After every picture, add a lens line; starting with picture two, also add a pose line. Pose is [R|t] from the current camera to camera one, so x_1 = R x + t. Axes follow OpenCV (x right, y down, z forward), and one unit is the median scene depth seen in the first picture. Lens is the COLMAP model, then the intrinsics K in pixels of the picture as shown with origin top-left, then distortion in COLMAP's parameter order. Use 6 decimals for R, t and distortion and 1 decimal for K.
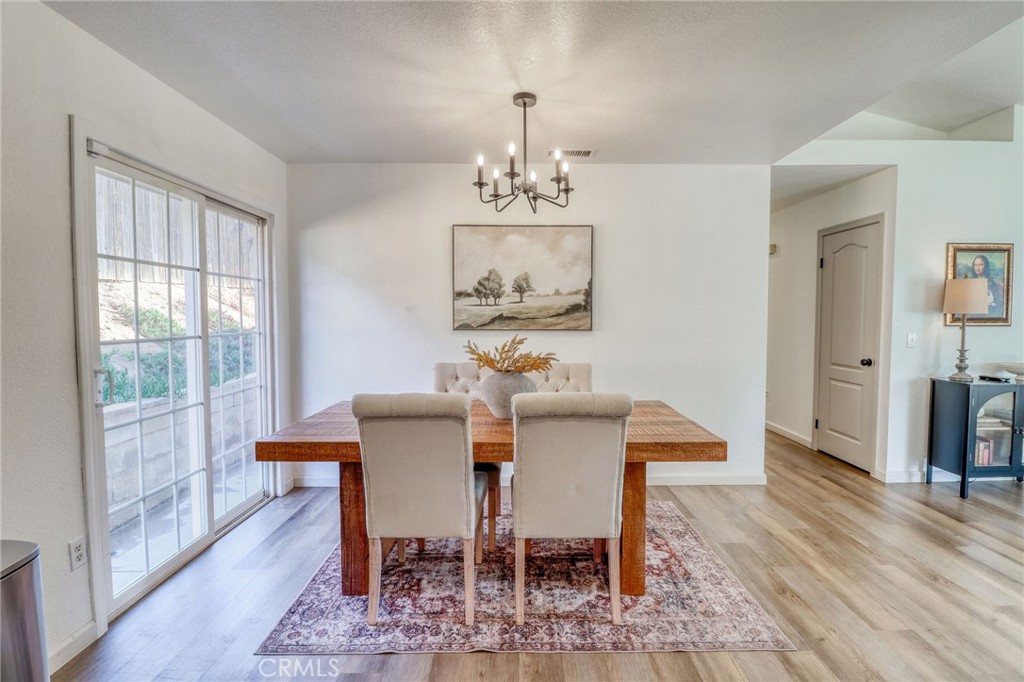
lens RADIAL K [[480.2, 0, 518.7], [0, 480.2, 339.1], [0, 0, 1]] dist [-0.010536, -0.009853]
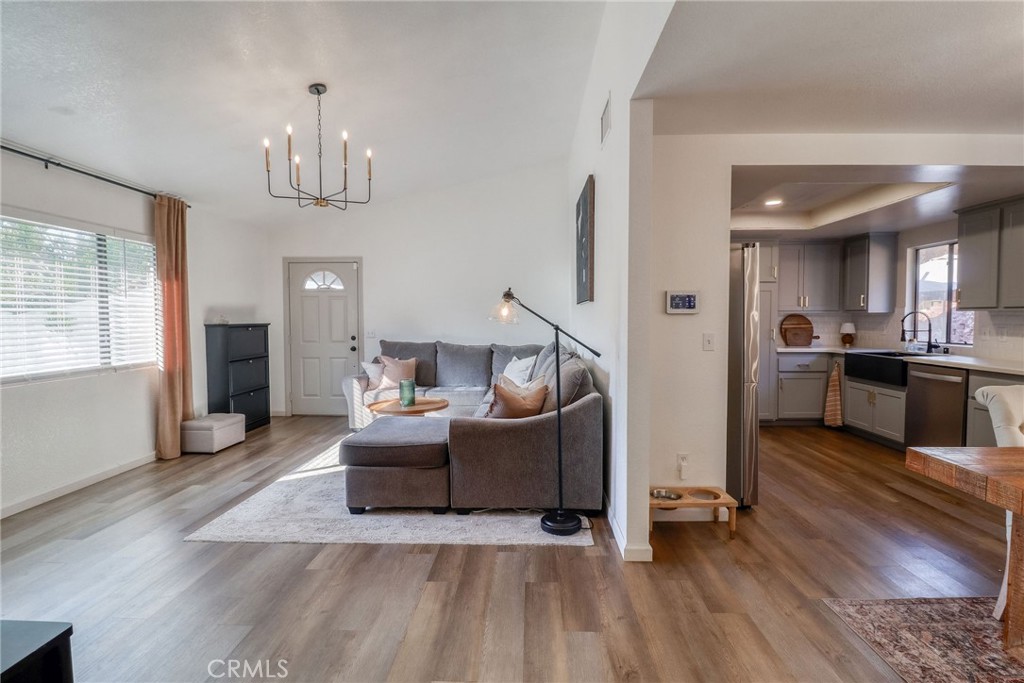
lens RADIAL K [[480.2, 0, 521.6], [0, 480.2, 336.1], [0, 0, 1]] dist [-0.010536, -0.009853]
pose [[-0.999459, 0.003584, 0.032685, 0.971799], [0.006495, 0.995976, 0.089386, -0.080873], [-0.032233, 0.089550, -0.995461, 1.607669]]
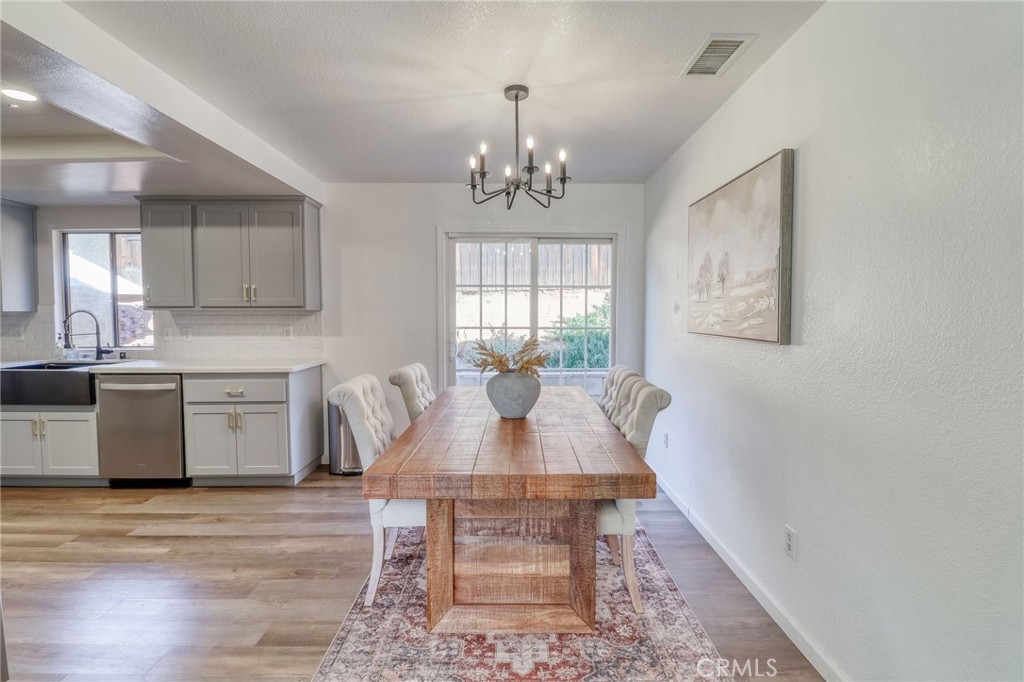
lens RADIAL K [[479.6, 0, 521.5], [0, 479.6, 339.0], [0, 0, 1]] dist [-0.018431, -0.003835]
pose [[0.018877, 0.051829, -0.998478, 1.004821], [-0.049651, 0.997472, 0.050838, -0.052560], [0.998588, 0.048616, 0.021403, 1.016439]]
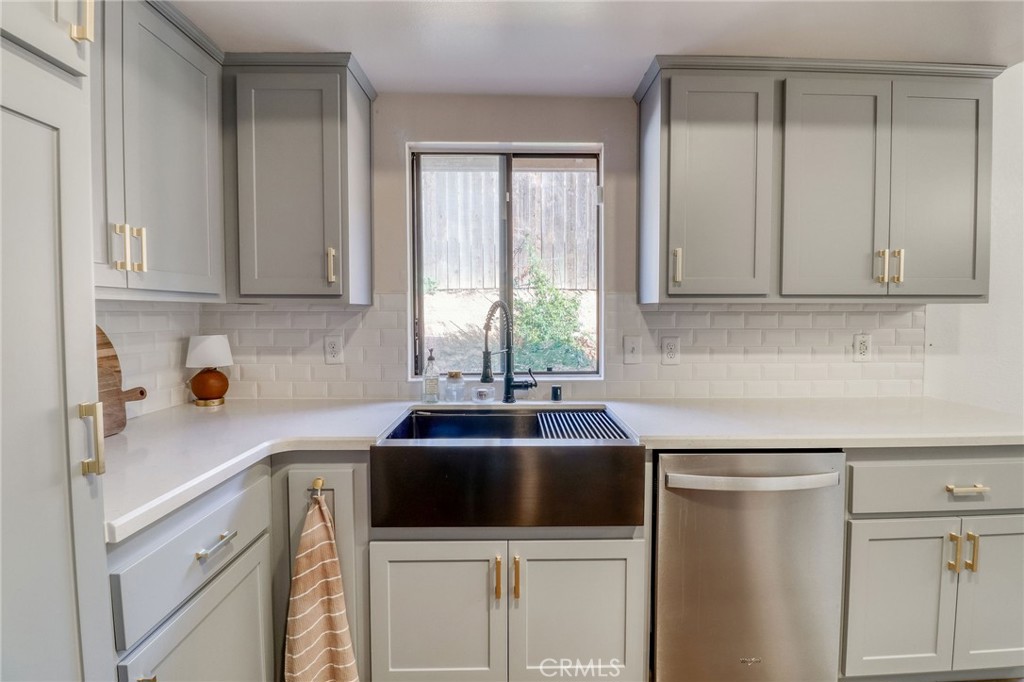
lens RADIAL K [[480.2, 0, 513.9], [0, 480.2, 337.1], [0, 0, 1]] dist [-0.010536, -0.009853]
pose [[0.007679, 0.048715, -0.998783, 0.159203], [-0.049110, 0.997626, 0.048281, 0.023820], [0.998764, 0.048680, 0.010053, -0.437811]]
